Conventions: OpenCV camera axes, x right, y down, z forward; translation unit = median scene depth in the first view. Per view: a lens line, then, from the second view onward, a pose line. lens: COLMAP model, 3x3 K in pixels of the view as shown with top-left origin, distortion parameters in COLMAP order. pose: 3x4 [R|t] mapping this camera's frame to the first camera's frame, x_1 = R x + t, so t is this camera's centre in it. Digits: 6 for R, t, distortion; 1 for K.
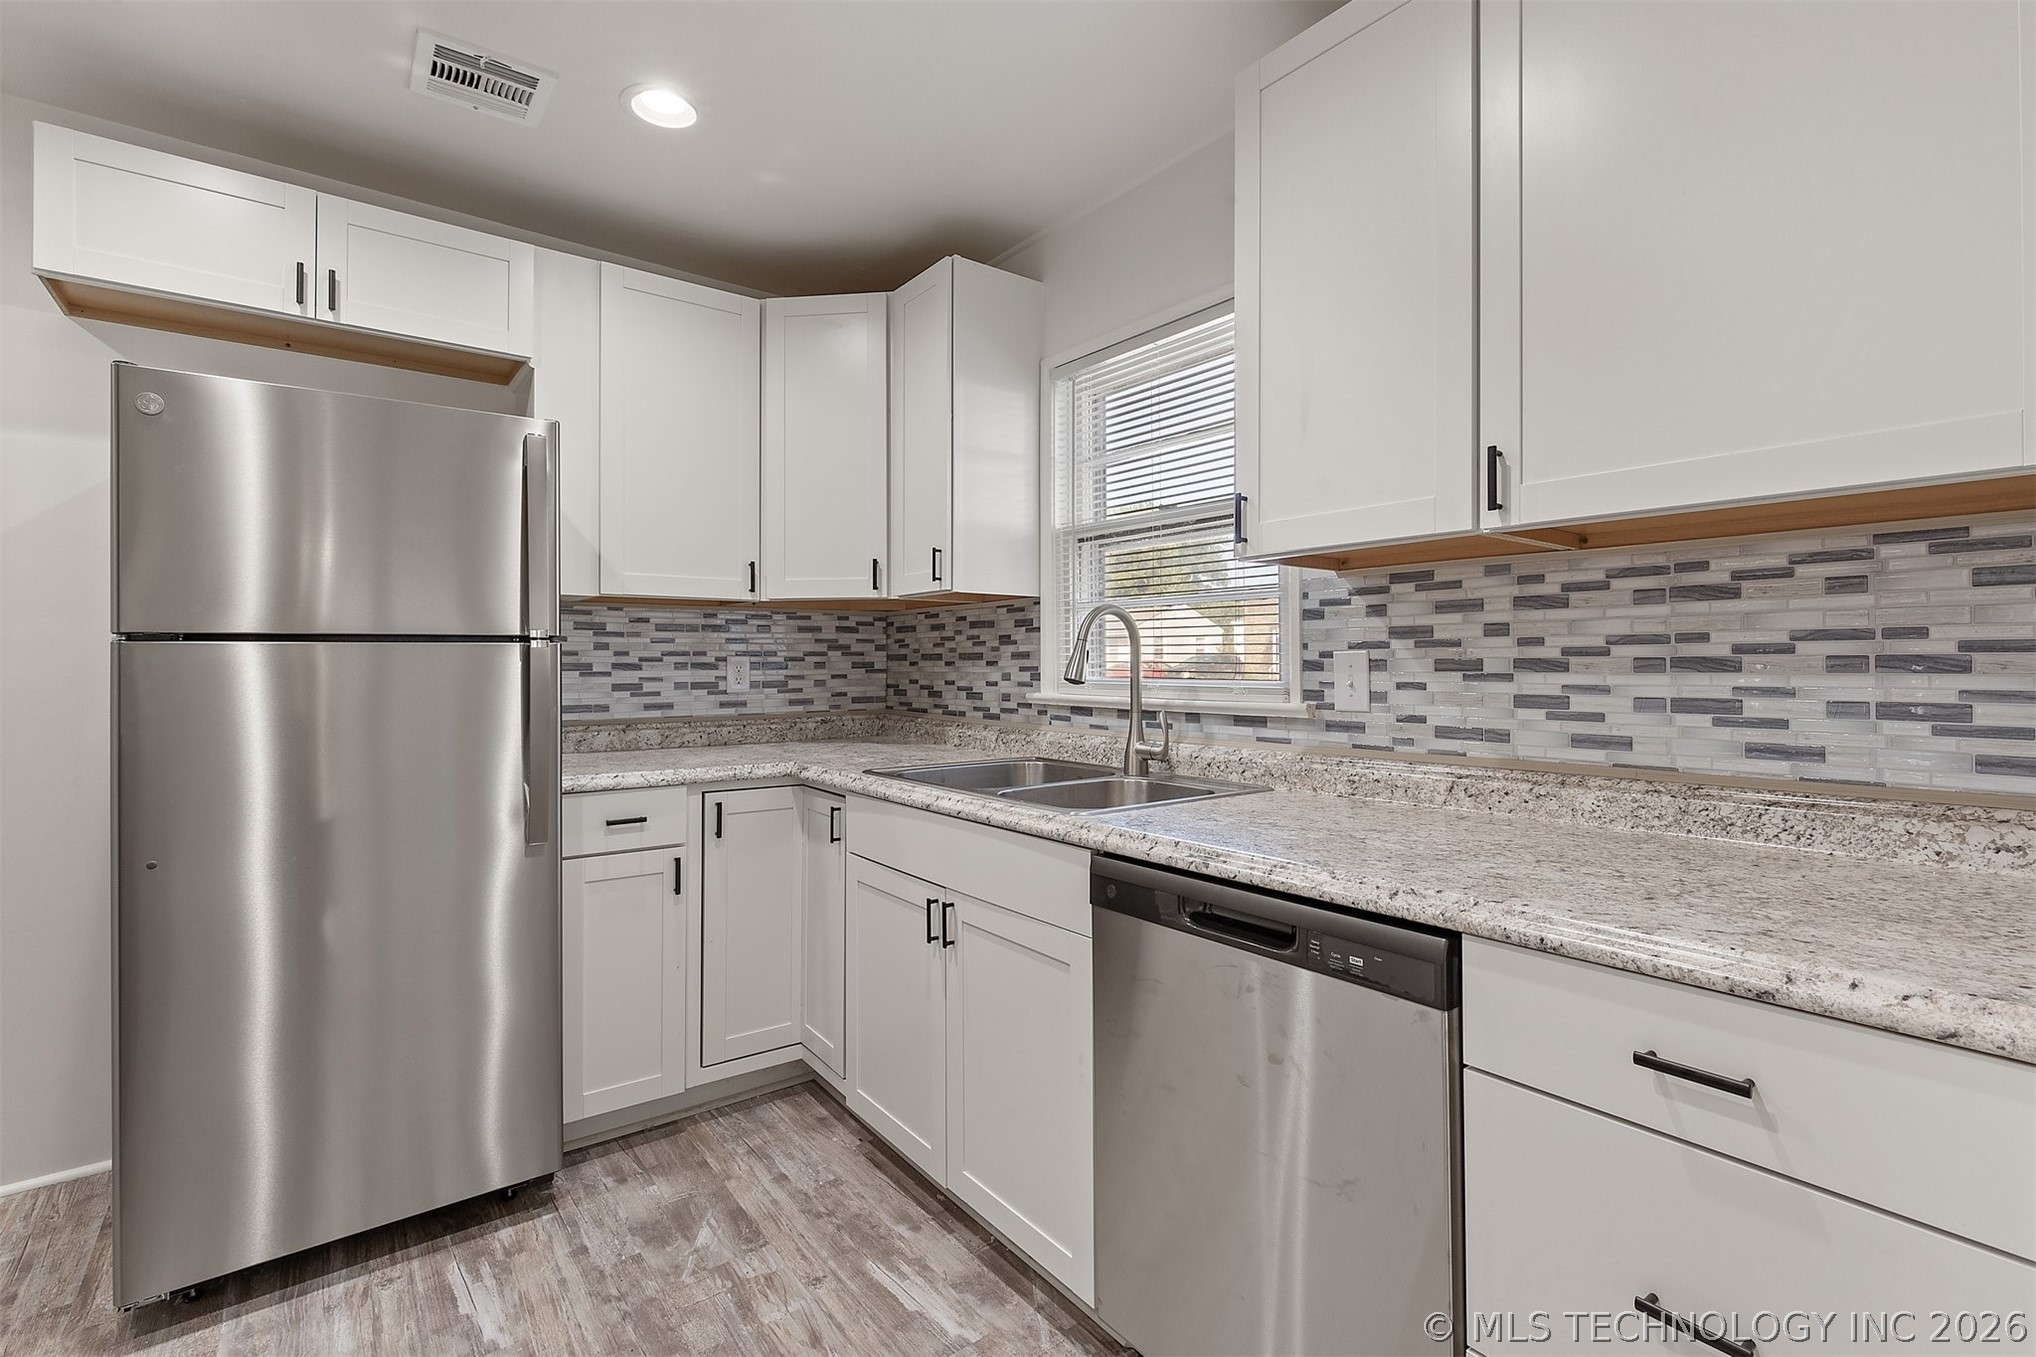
lens RADIAL K [[935.2, 0, 1016.7], [0, 935.2, 663.2], [0, 0, 1]] dist [0.000425, 0.000281]
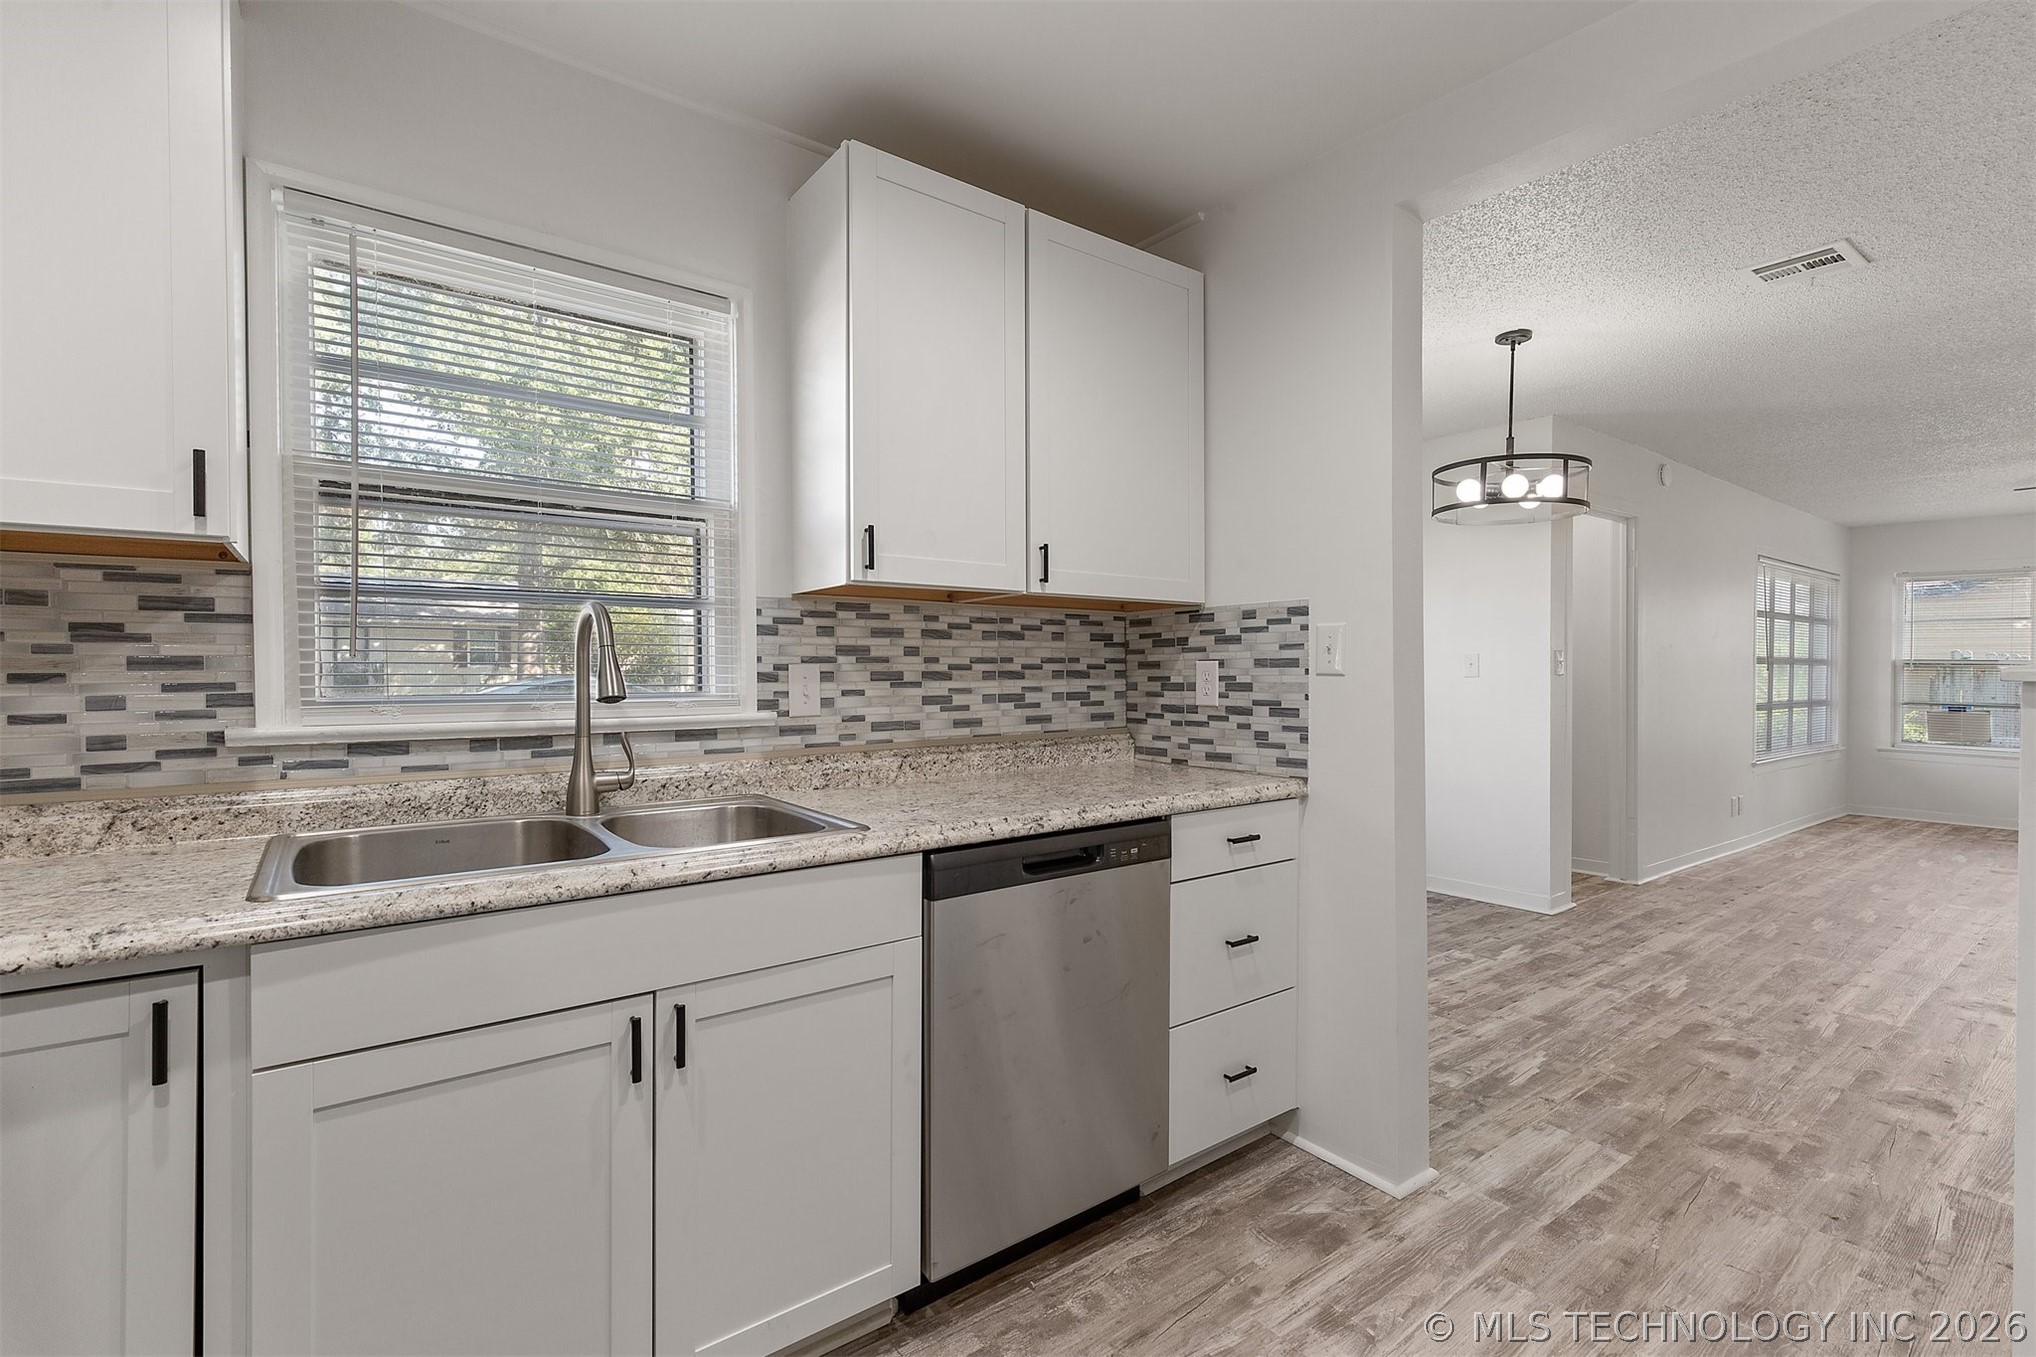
lens RADIAL K [[912.8, 0, 1018.0], [0, 912.8, 678.5], [0, 0, 1]] dist [-0.000067, -0.000282]
pose [[-0.003227, -0.003717, 0.999988, -0.853706], [0.003941, 0.999985, 0.003730, 0.001339], [-0.999987, 0.003953, -0.003212, 0.812943]]
